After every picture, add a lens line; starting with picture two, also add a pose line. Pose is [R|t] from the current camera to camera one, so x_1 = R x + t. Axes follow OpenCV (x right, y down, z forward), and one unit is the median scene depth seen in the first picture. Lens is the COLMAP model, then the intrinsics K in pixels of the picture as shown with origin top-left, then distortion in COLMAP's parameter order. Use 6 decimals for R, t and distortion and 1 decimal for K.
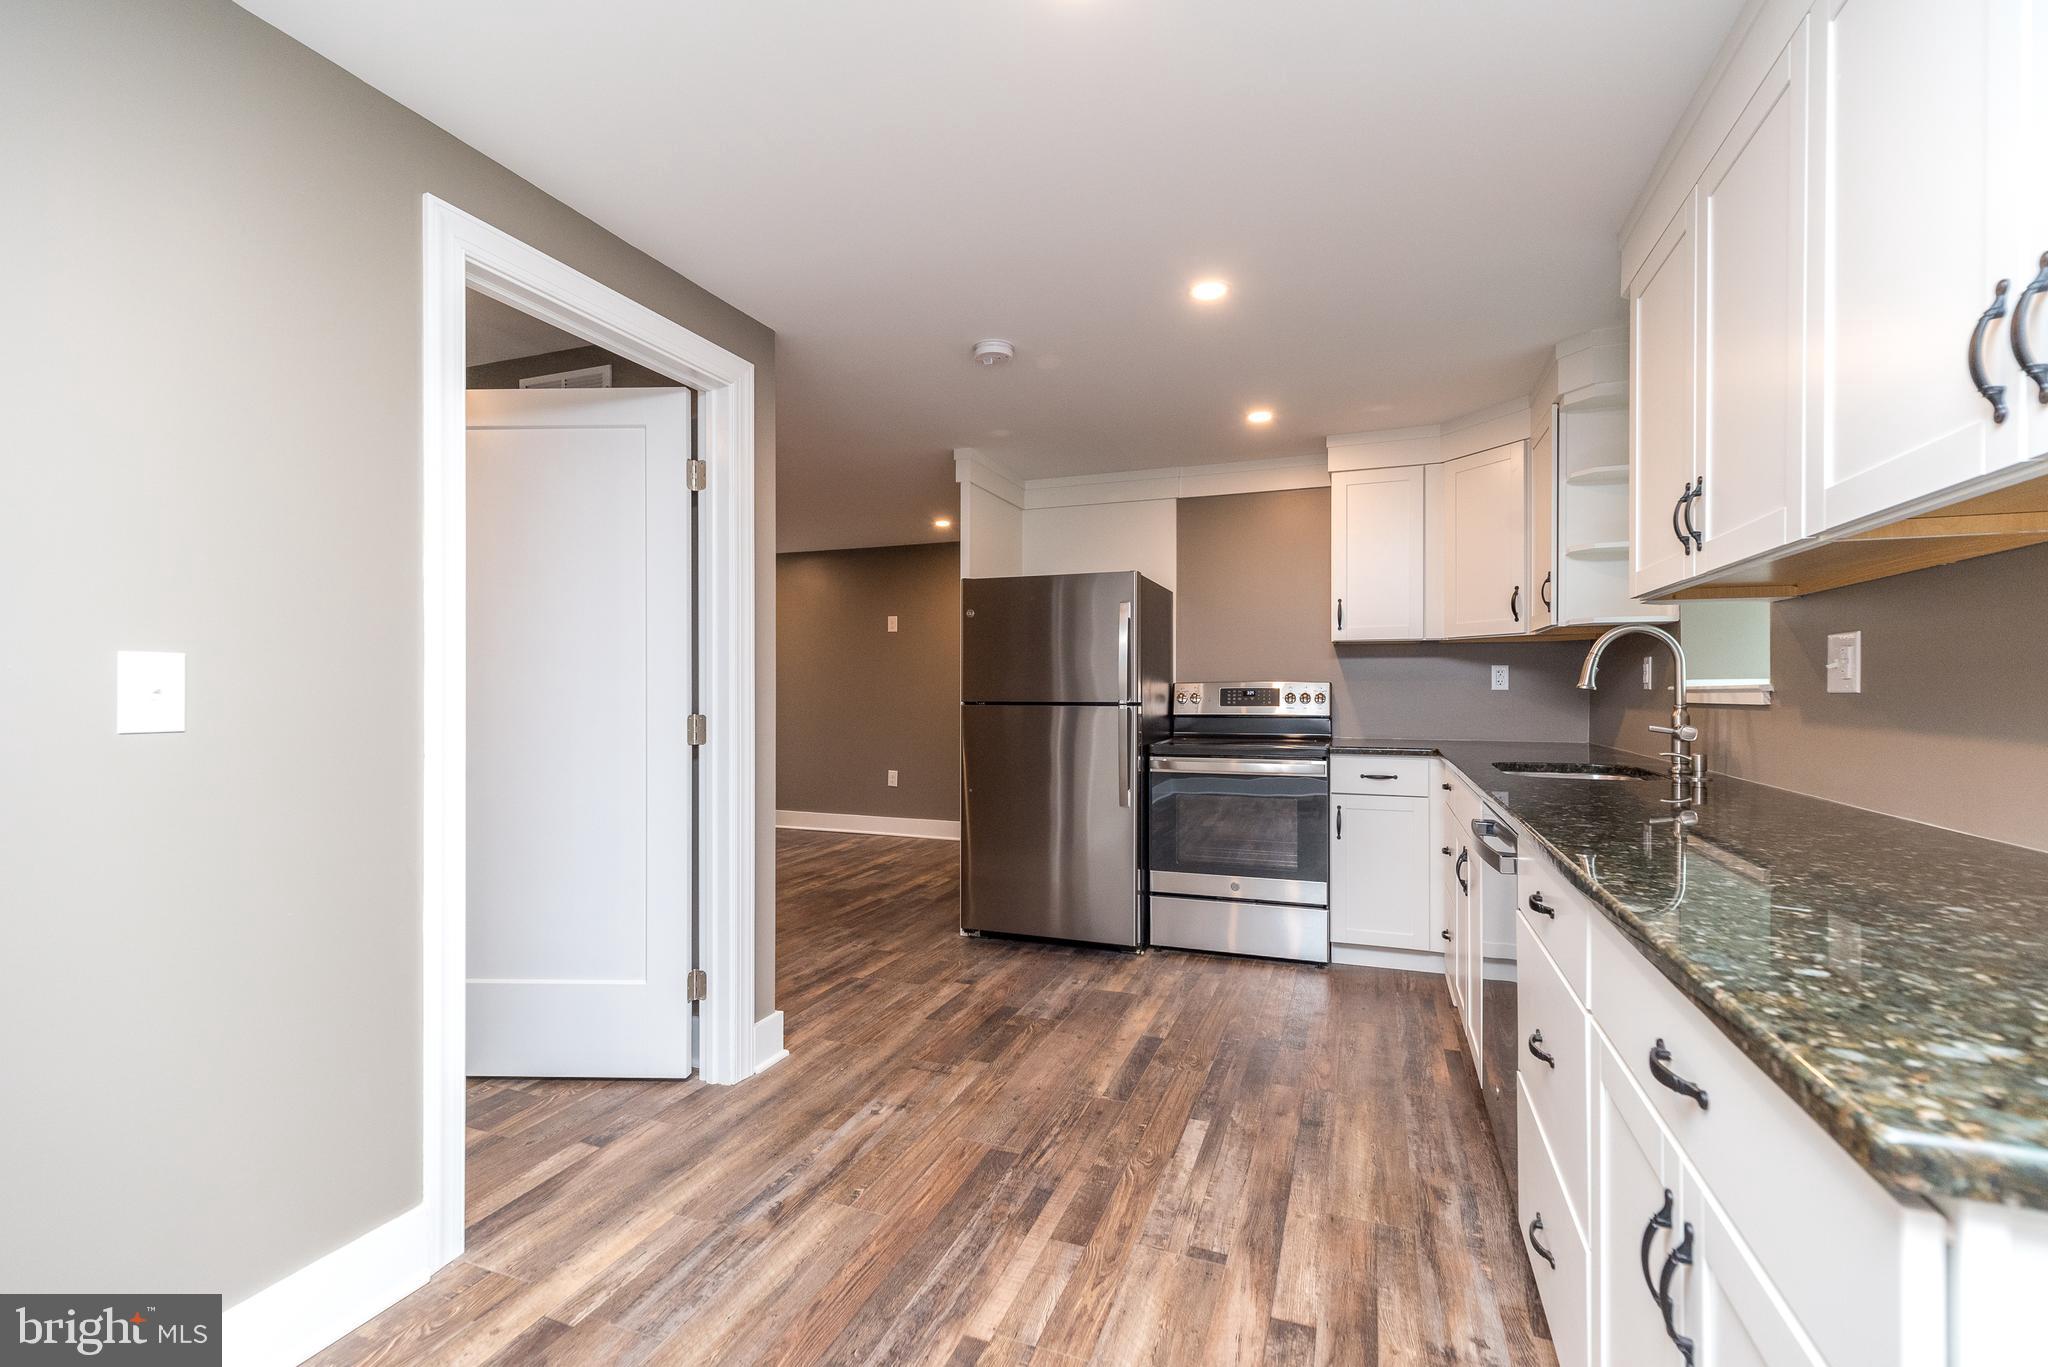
lens RADIAL K [[889.8, 0, 1026.8], [0, 889.8, 687.3], [0, 0, 1]] dist [0.007905, -0.000490]
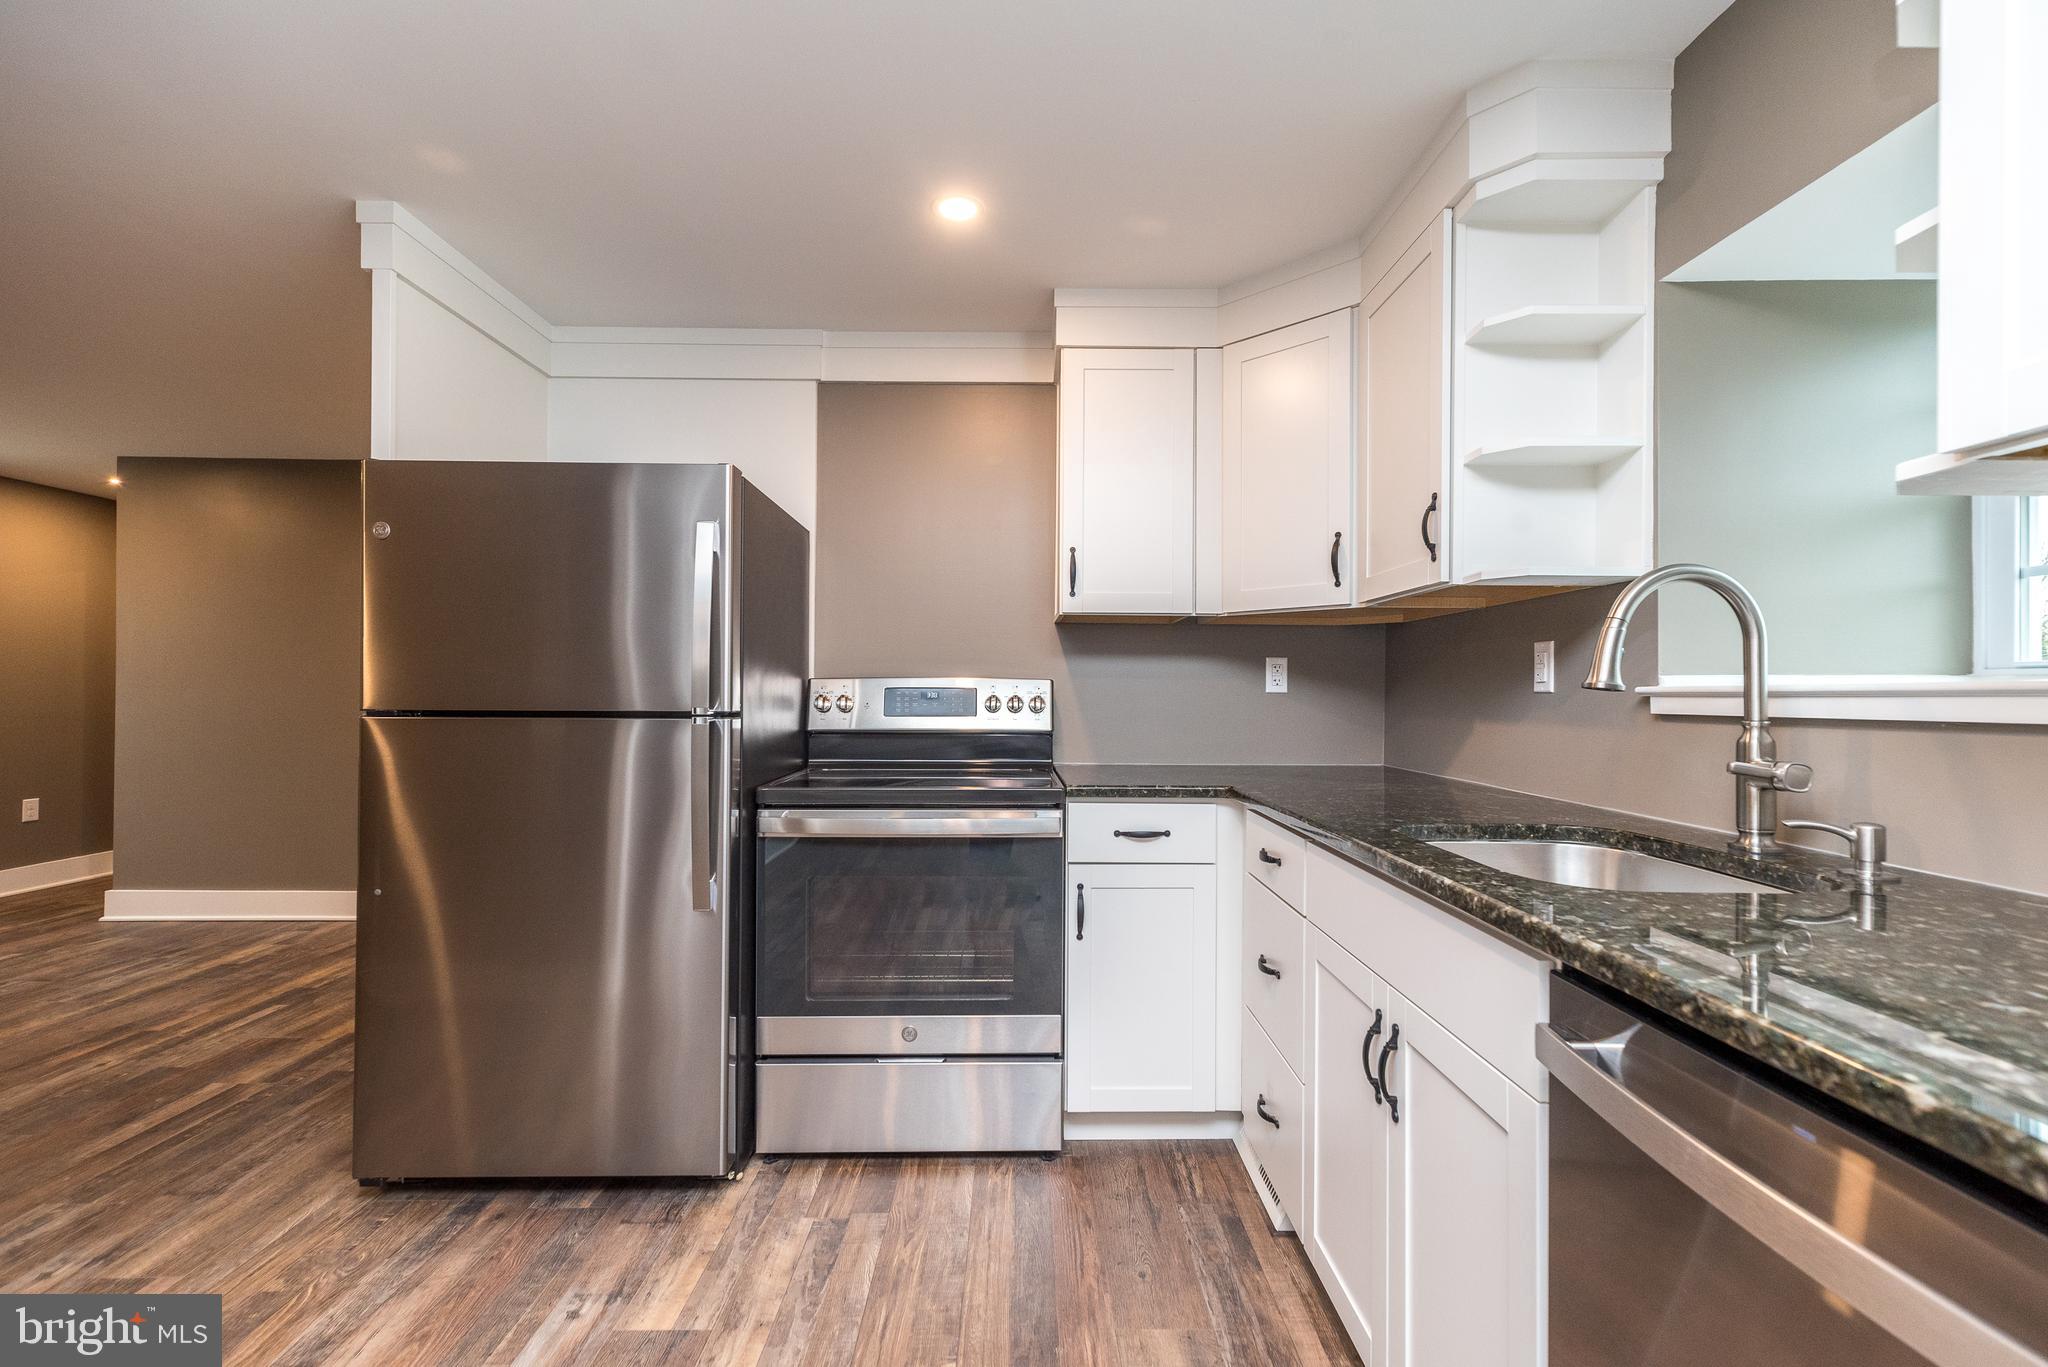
lens RADIAL K [[889.8, 0, 1032.6], [0, 889.8, 687.9], [0, 0, 1]] dist [0.007905, -0.000490]
pose [[0.928134, 0.006208, 0.372196, 0.098142], [-0.005768, 0.999981, -0.002297, 0.002802], [-0.372203, -0.000015, 0.928151, 0.463429]]
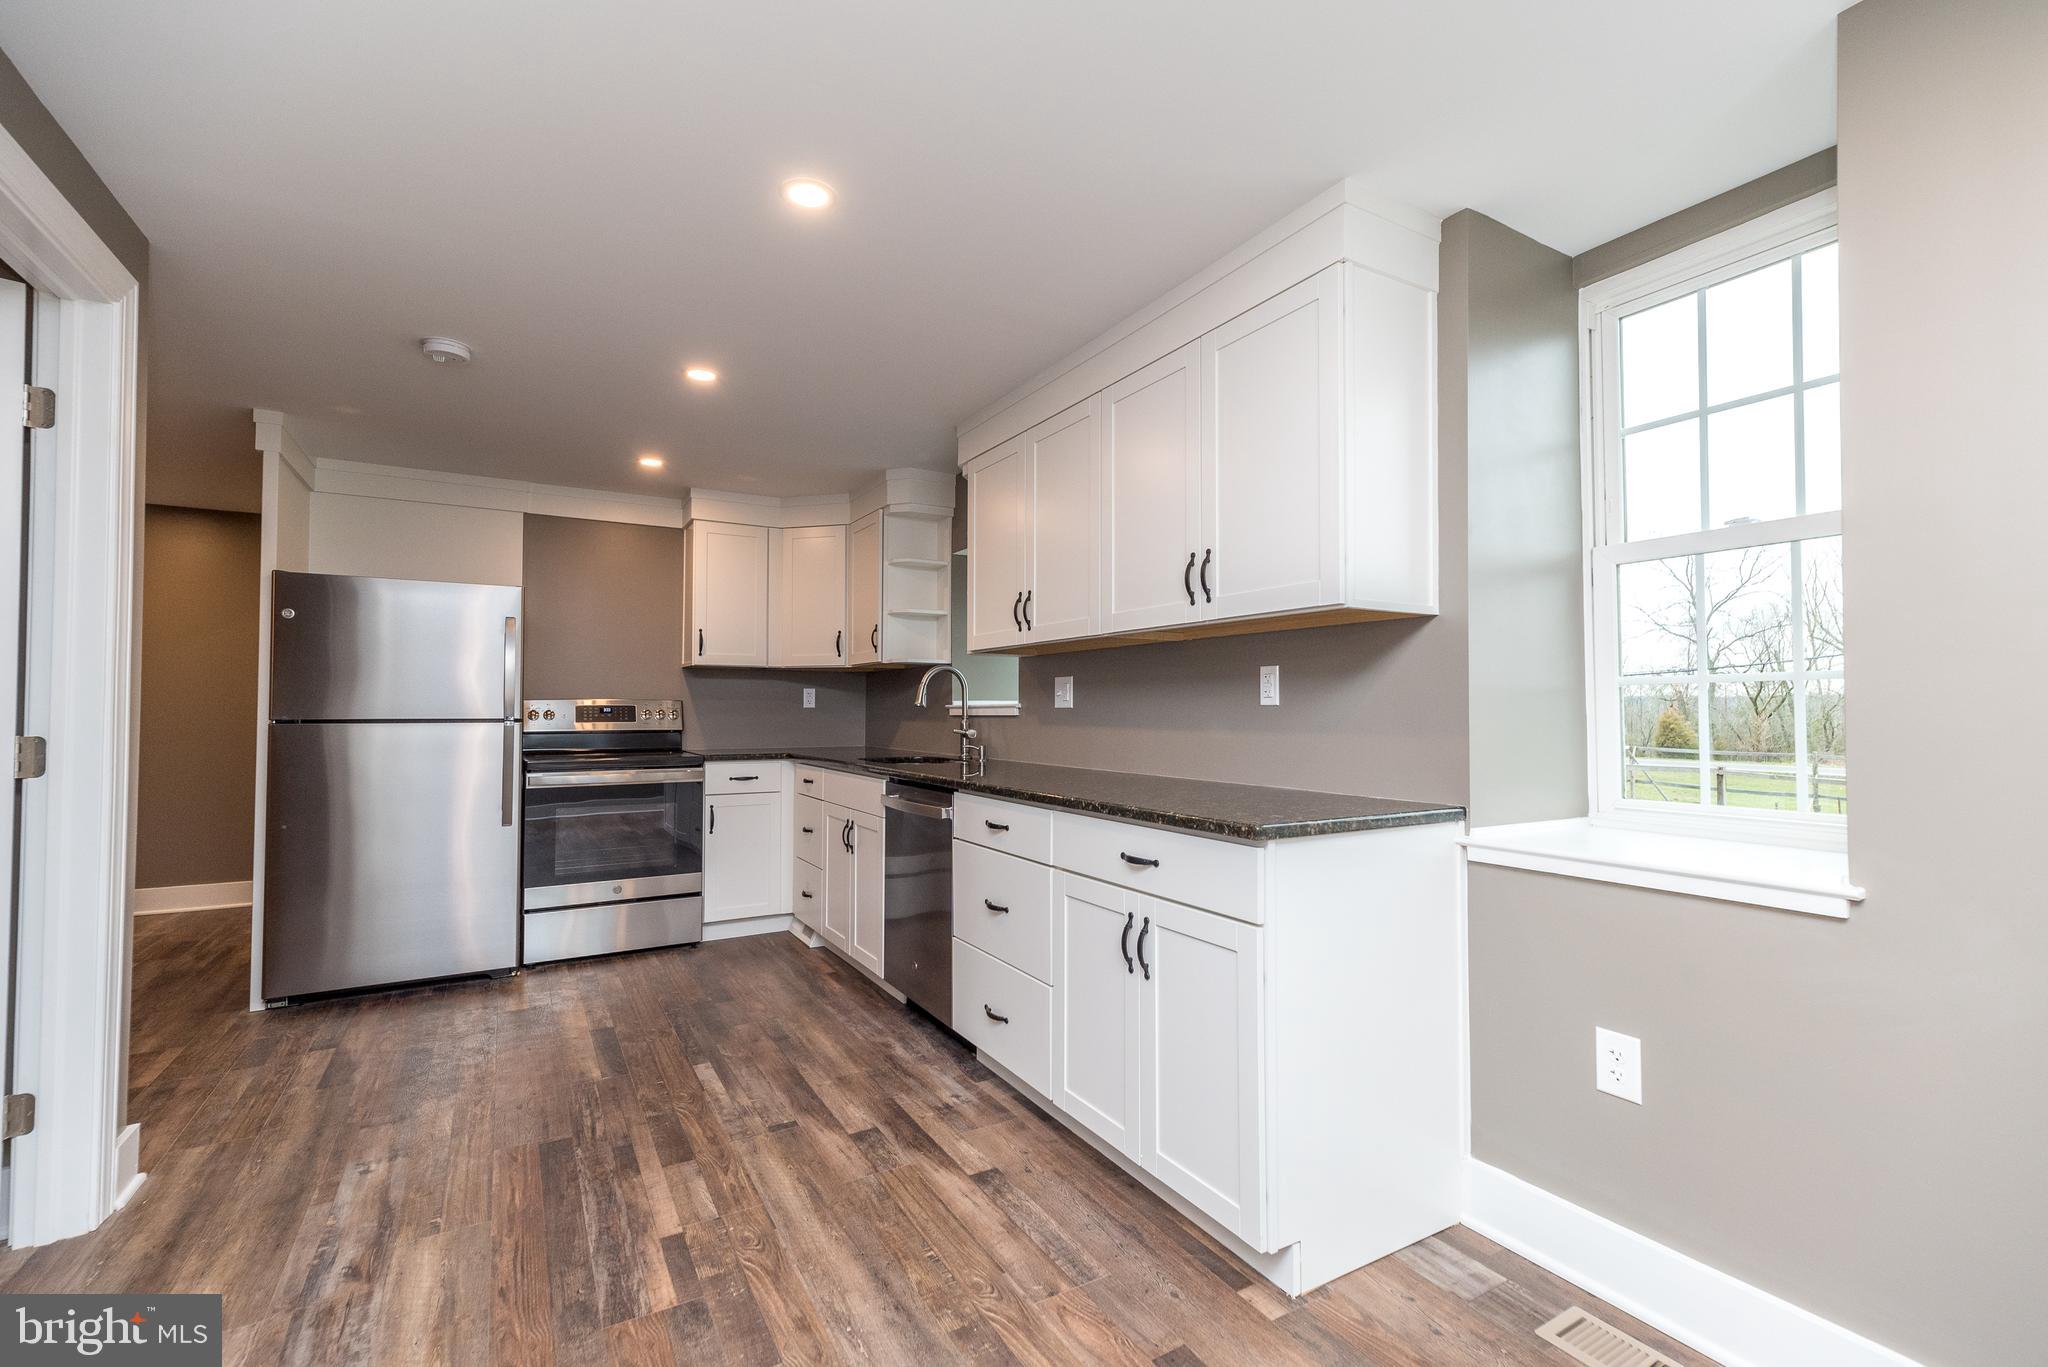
lens RADIAL K [[889.8, 0, 1030.0], [0, 889.8, 691.4], [0, 0, 1]] dist [0.007905, -0.000490]
pose [[0.621449, 0.016822, 0.783274, -0.319515], [-0.002696, 0.999809, -0.019333, 0.004113], [-0.783450, 0.009903, 0.621375, -0.065574]]
